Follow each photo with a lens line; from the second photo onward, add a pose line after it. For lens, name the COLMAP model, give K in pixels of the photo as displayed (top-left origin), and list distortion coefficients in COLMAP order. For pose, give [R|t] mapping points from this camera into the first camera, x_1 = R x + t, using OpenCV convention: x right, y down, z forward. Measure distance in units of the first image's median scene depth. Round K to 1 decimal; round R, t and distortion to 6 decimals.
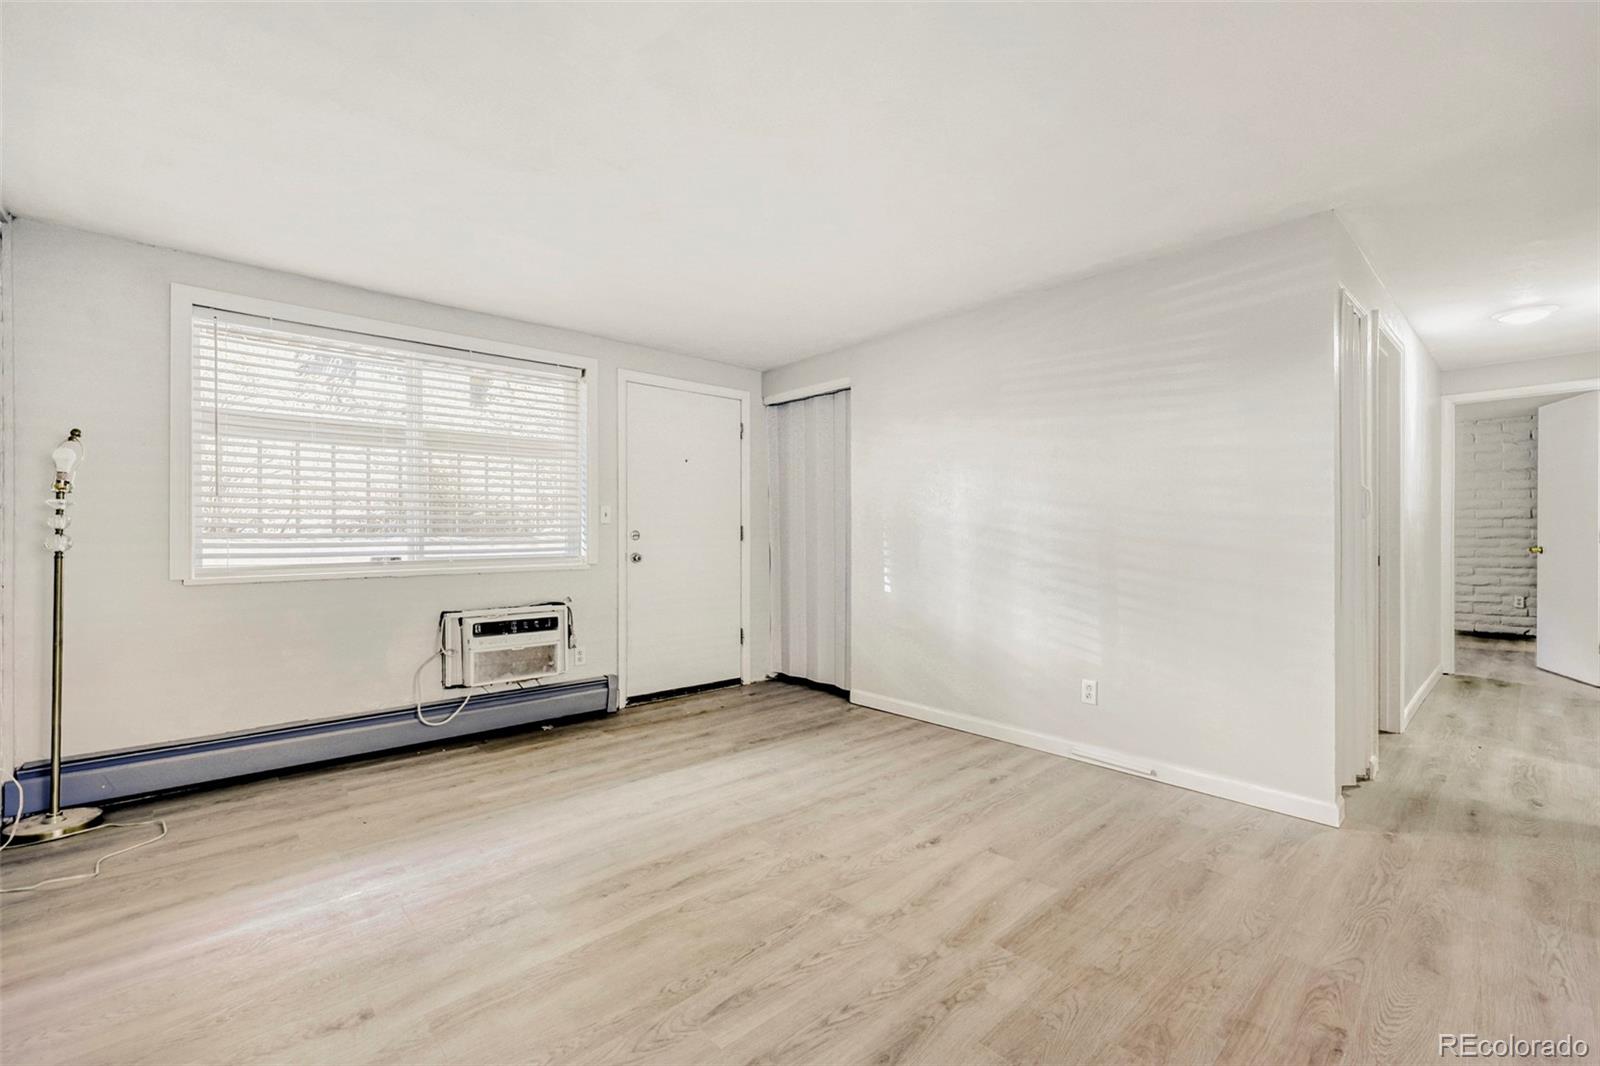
lens RADIAL K [[669.9, 0, 791.5], [0, 669.9, 530.5], [0, 0, 1]] dist [-0.000050, -0.000033]
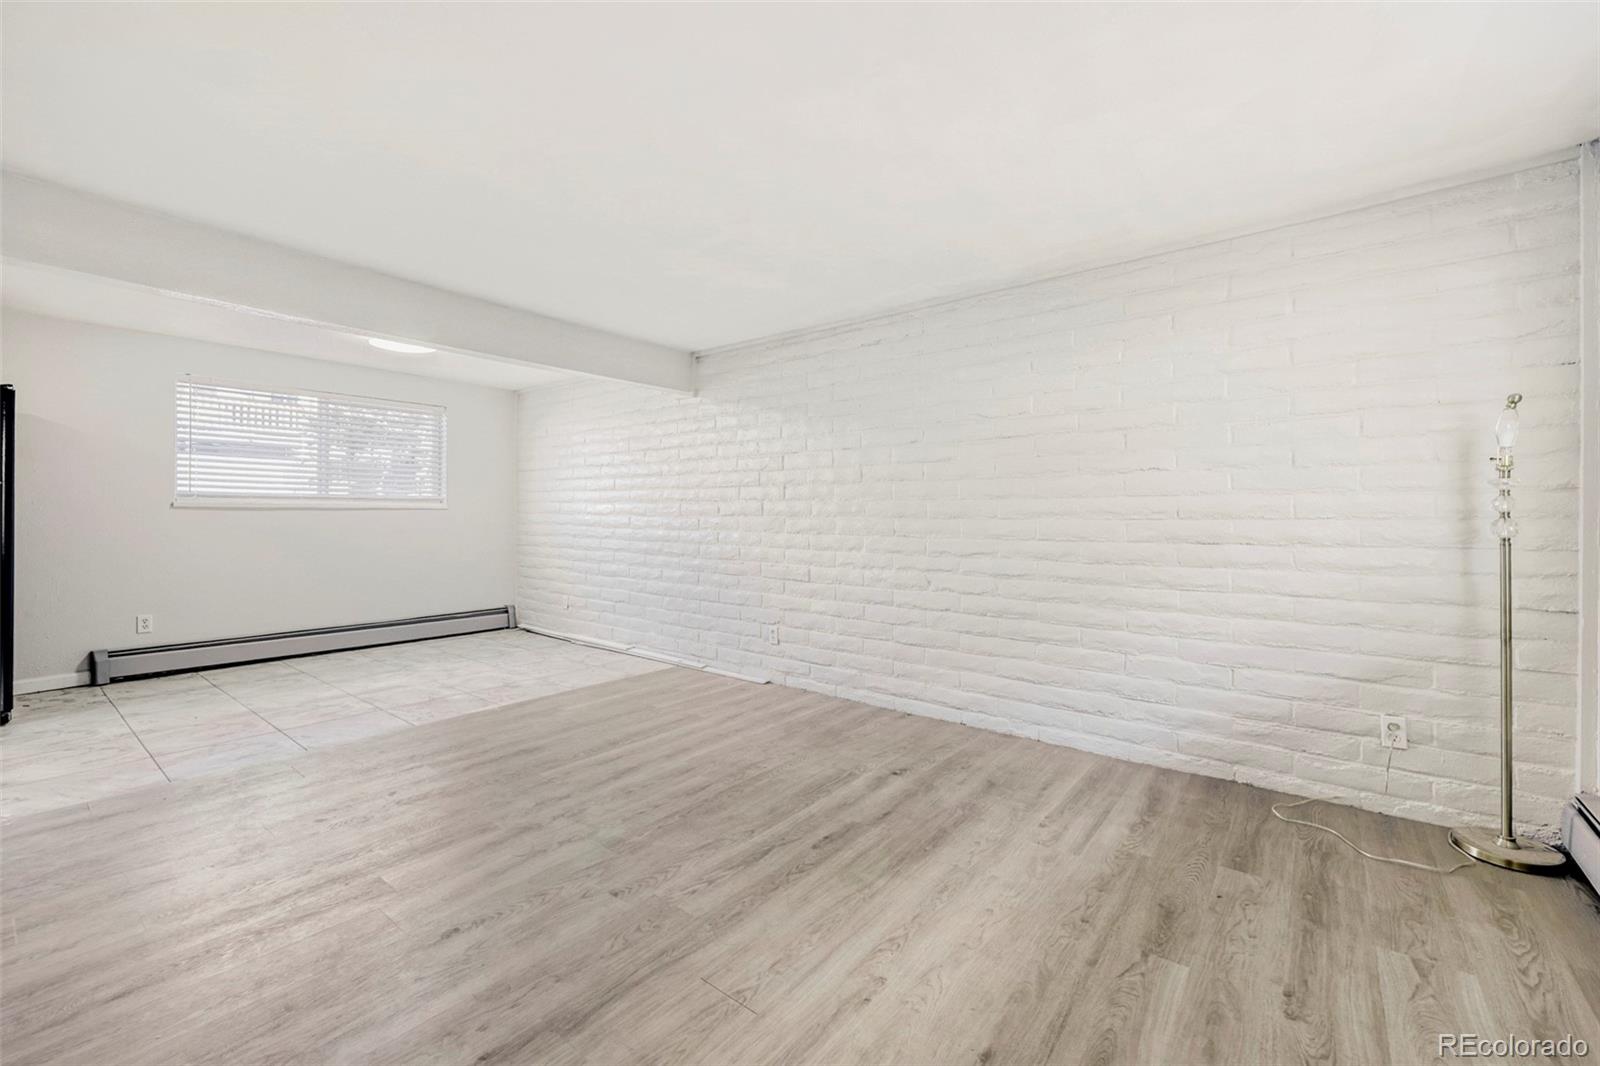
lens RADIAL K [[655.6, 0, 799.6], [0, 655.6, 516.2], [0, 0, 1]] dist [-0.000953, -0.000063]
pose [[-0.986134, -0.001079, -0.165948, -0.031611], [-0.000058, 0.999981, -0.006155, 0.006207], [0.165951, -0.006060, -0.986115, 1.271283]]
